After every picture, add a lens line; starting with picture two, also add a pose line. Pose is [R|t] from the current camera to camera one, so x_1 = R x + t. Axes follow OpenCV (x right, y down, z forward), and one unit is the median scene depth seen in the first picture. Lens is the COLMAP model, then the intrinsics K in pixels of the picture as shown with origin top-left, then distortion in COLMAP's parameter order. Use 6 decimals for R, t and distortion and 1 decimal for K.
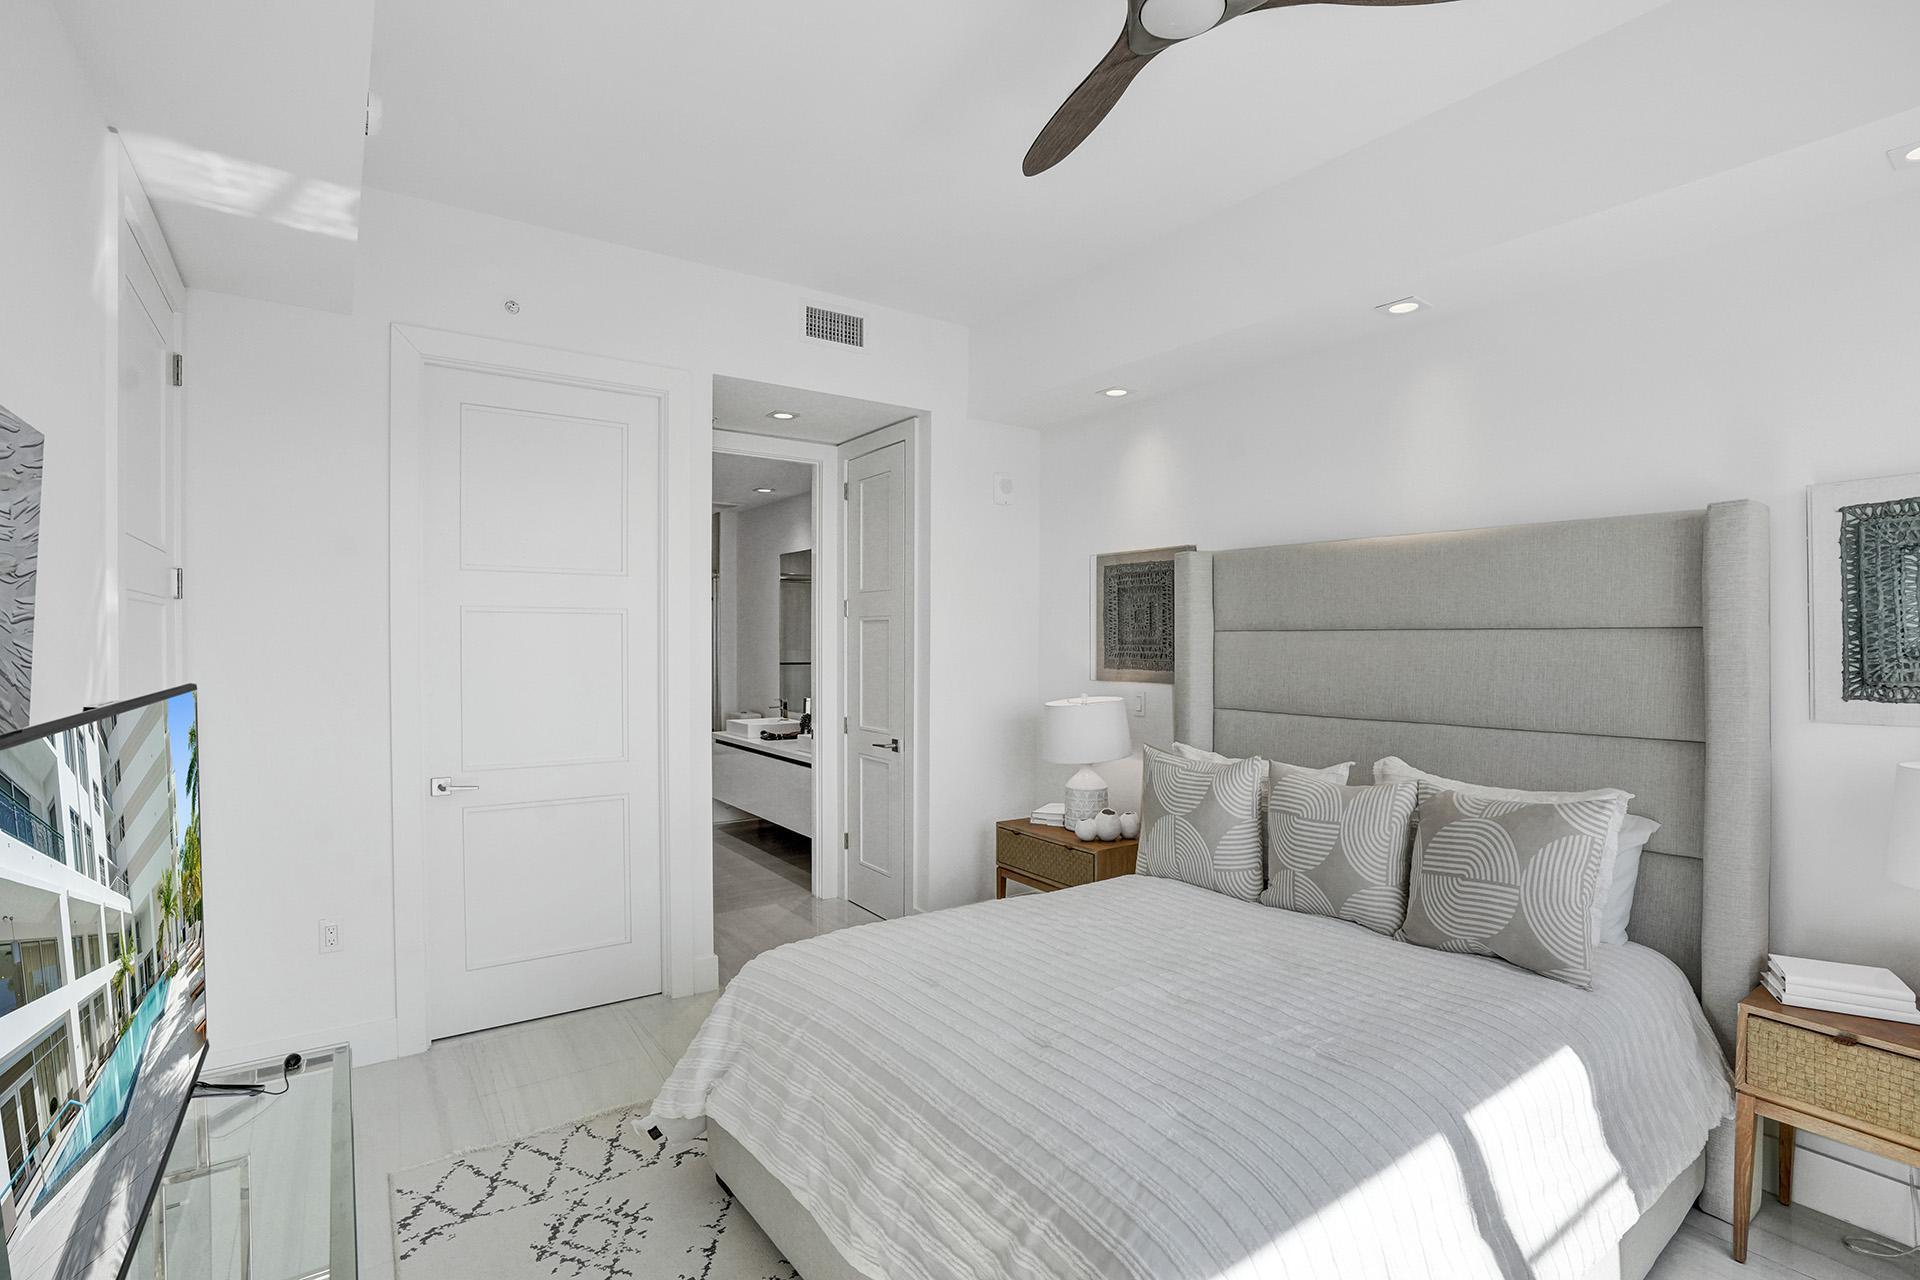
lens RADIAL K [[911.6, 0, 958.4], [0, 911.6, 649.1], [0, 0, 1]] dist [-0.037131, 0.018219]
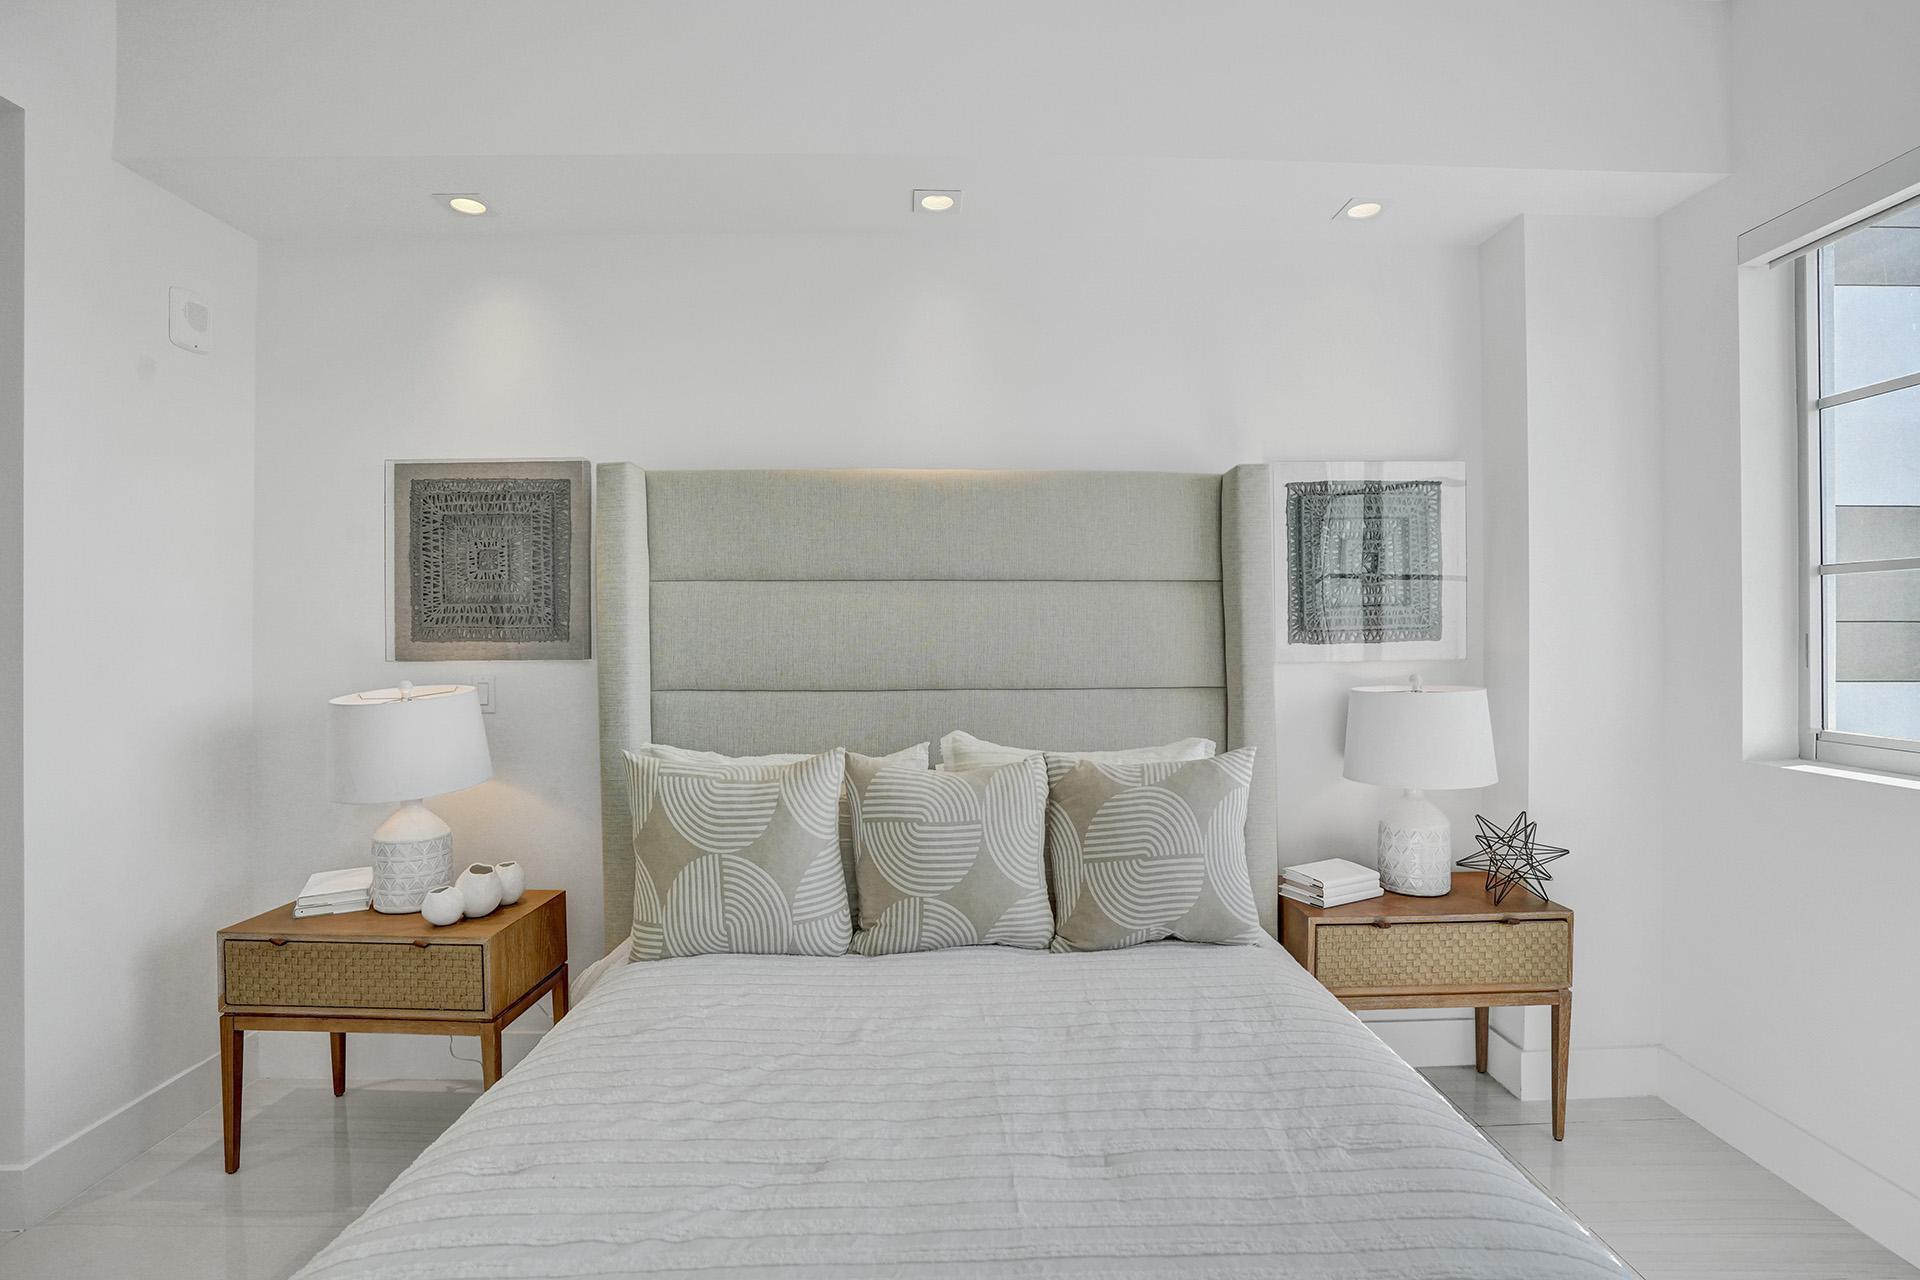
lens RADIAL K [[911.6, 0, 943.8], [0, 911.6, 623.2], [0, 0, 1]] dist [-0.037131, 0.018219]
pose [[0.577846, -0.002225, 0.816143, -0.208860], [0.010450, 0.999934, -0.004672, 0.023321], [-0.816079, 0.011228, 0.577831, 0.516605]]
